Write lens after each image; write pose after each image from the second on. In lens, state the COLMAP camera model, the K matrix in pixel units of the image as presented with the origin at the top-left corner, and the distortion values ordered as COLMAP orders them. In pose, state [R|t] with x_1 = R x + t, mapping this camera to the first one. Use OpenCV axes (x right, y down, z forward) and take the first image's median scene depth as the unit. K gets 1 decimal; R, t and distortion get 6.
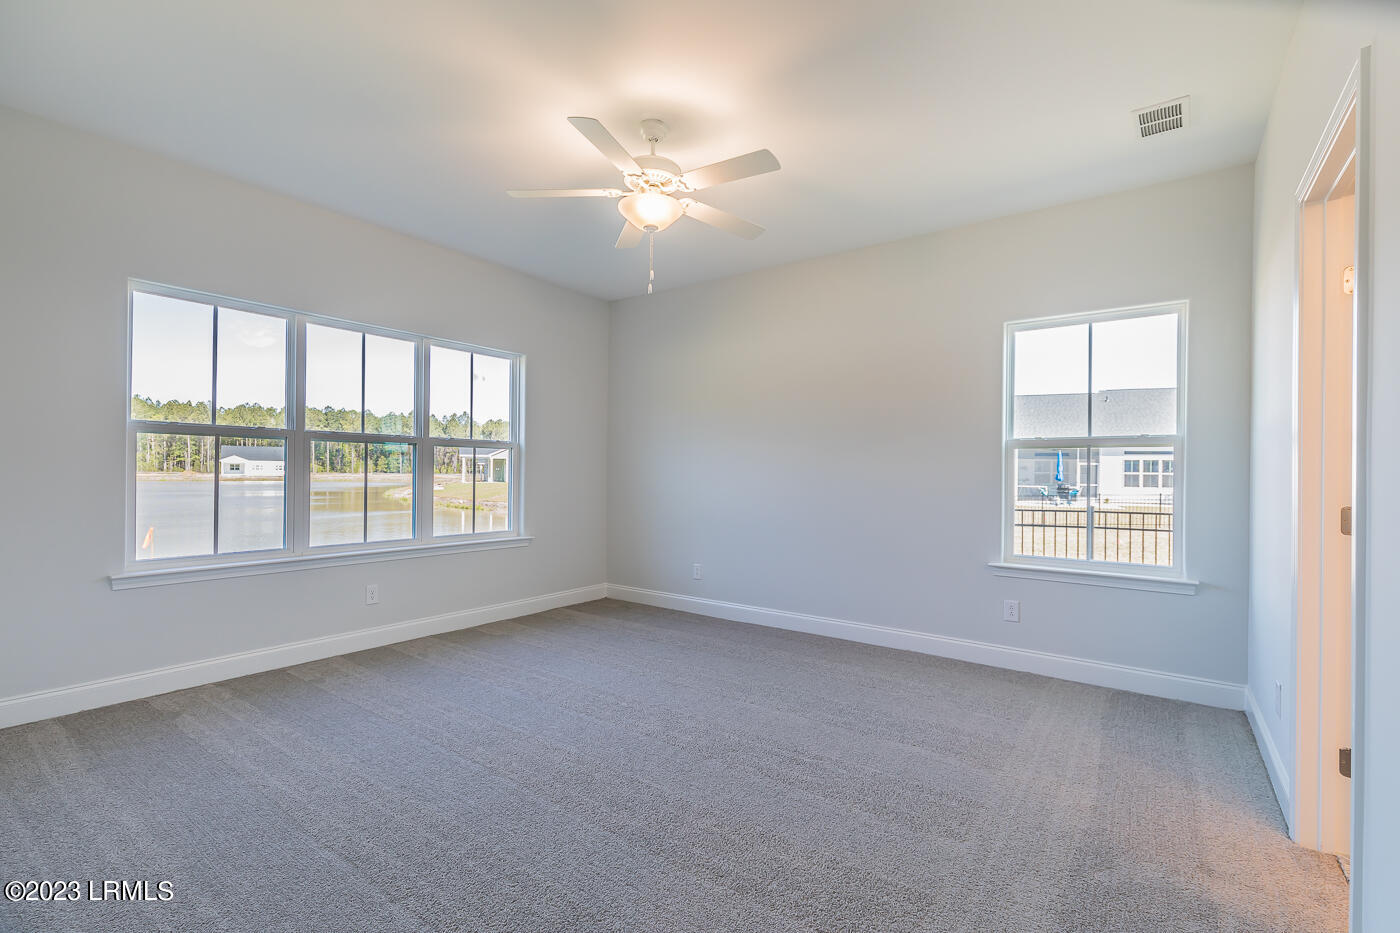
lens RADIAL K [[626.0, 0, 726.2], [0, 626.0, 468.1], [0, 0, 1]] dist [-0.000539, -0.000075]
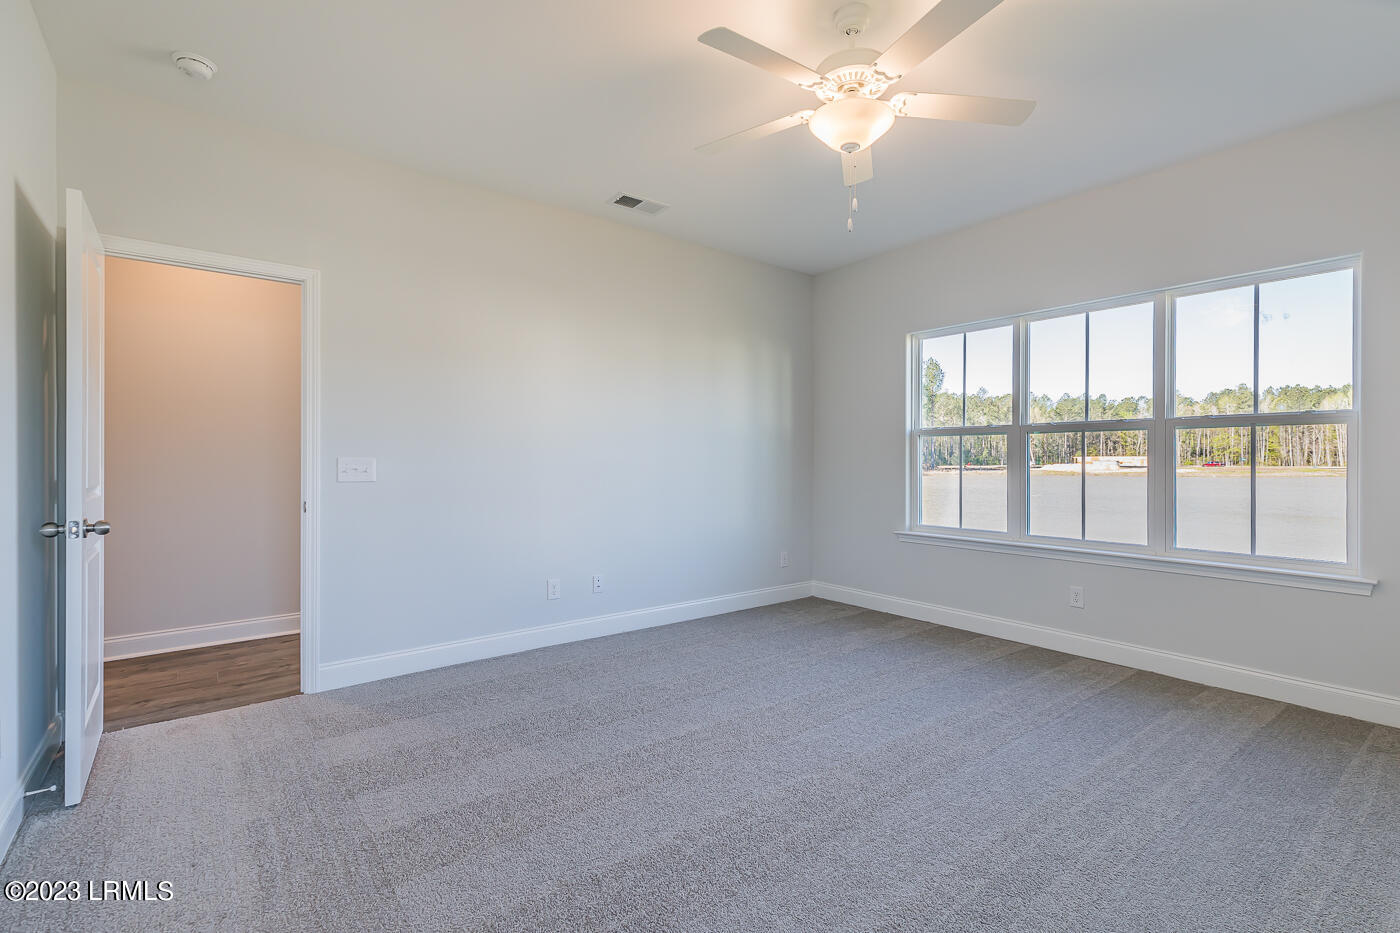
lens RADIAL K [[659.9, 0, 699.7], [0, 659.9, 459.9], [0, 0, 1]] dist [0.000321, -0.000003]
pose [[-0.312818, -0.012793, -0.949727, 0.469168], [0.002027, 0.999898, -0.014137, 0.012471], [0.949811, -0.006347, -0.312761, 0.693527]]
